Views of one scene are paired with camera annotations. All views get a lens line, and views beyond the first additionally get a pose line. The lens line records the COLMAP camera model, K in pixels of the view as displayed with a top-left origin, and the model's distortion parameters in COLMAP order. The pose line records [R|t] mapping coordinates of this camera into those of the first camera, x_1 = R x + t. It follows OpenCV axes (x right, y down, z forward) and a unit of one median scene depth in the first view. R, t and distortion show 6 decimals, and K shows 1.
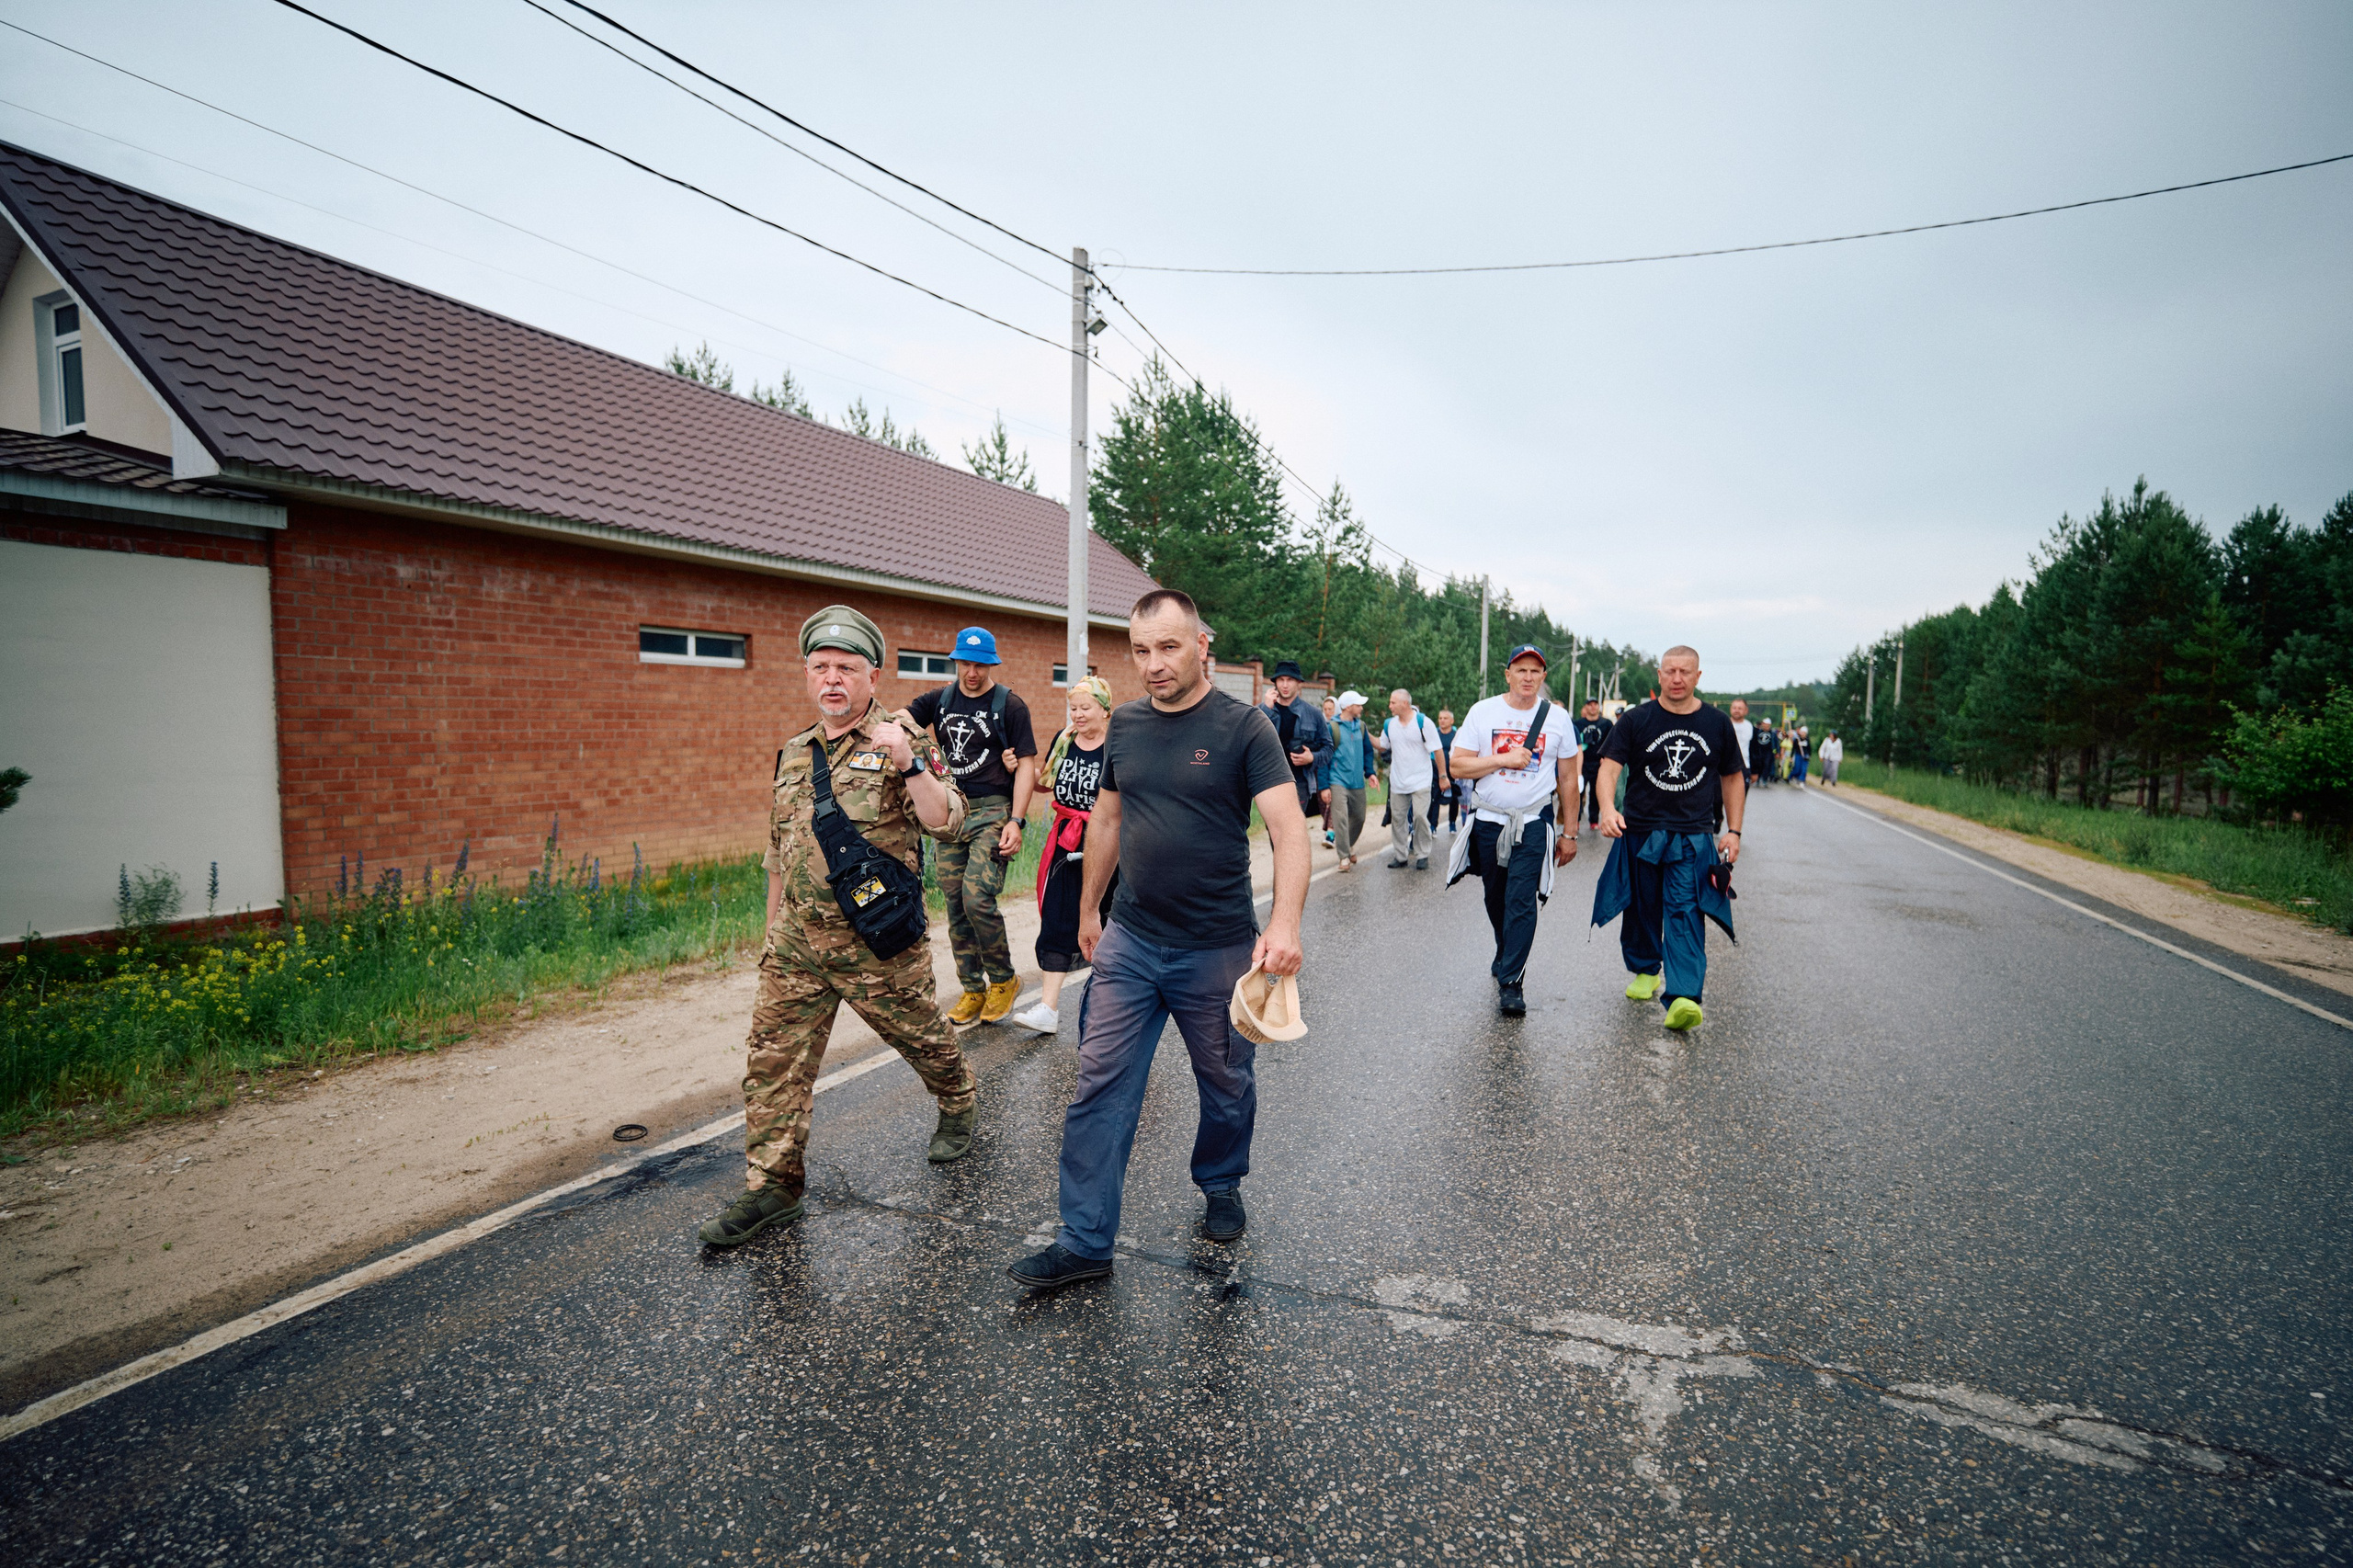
lens RADIAL K [[1073.6, 0, 1180.1], [0, 1073.6, 799.0], [0, 0, 1]] dist [-0.011311, 0.000963]
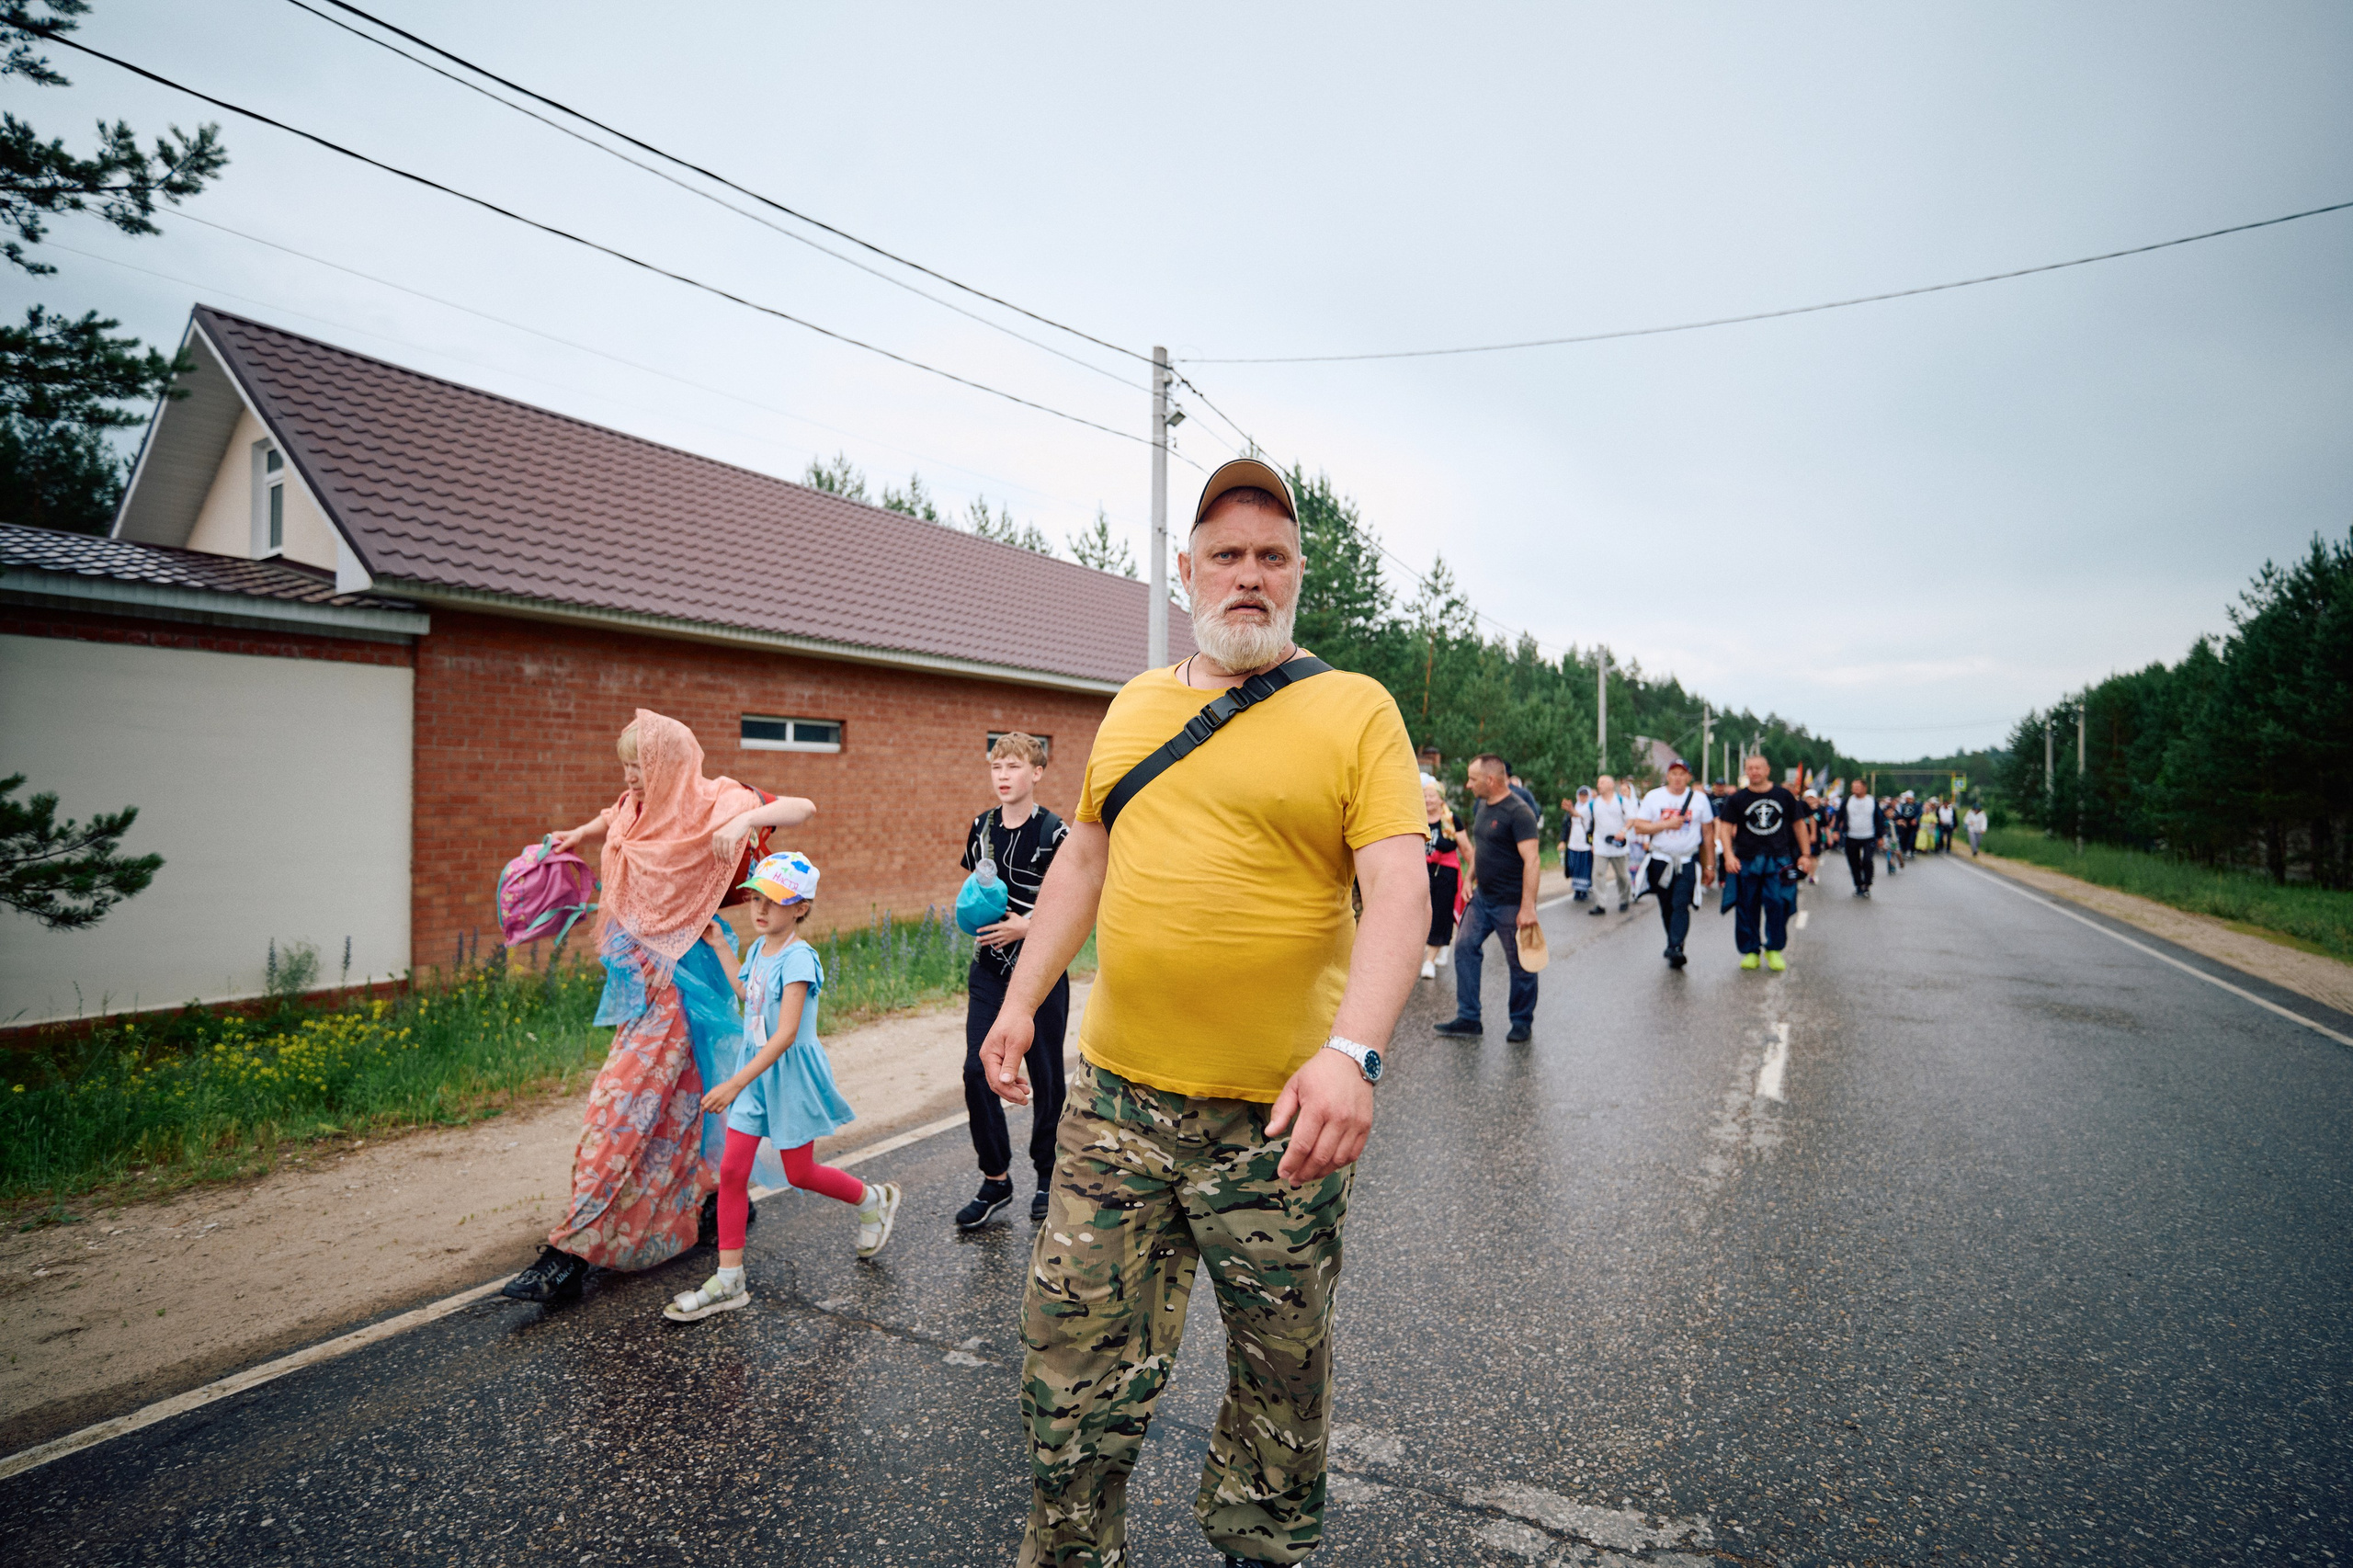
lens RADIAL K [[1073.6, 0, 1168.1], [0, 1073.6, 777.5], [0, 0, 1]] dist [-0.011311, 0.000963]
pose [[0.991208, -0.010121, -0.131923, 0.117746], [-0.001829, 0.995926, -0.090151, -0.009718], [0.132298, 0.089600, 0.987152, 0.027455]]
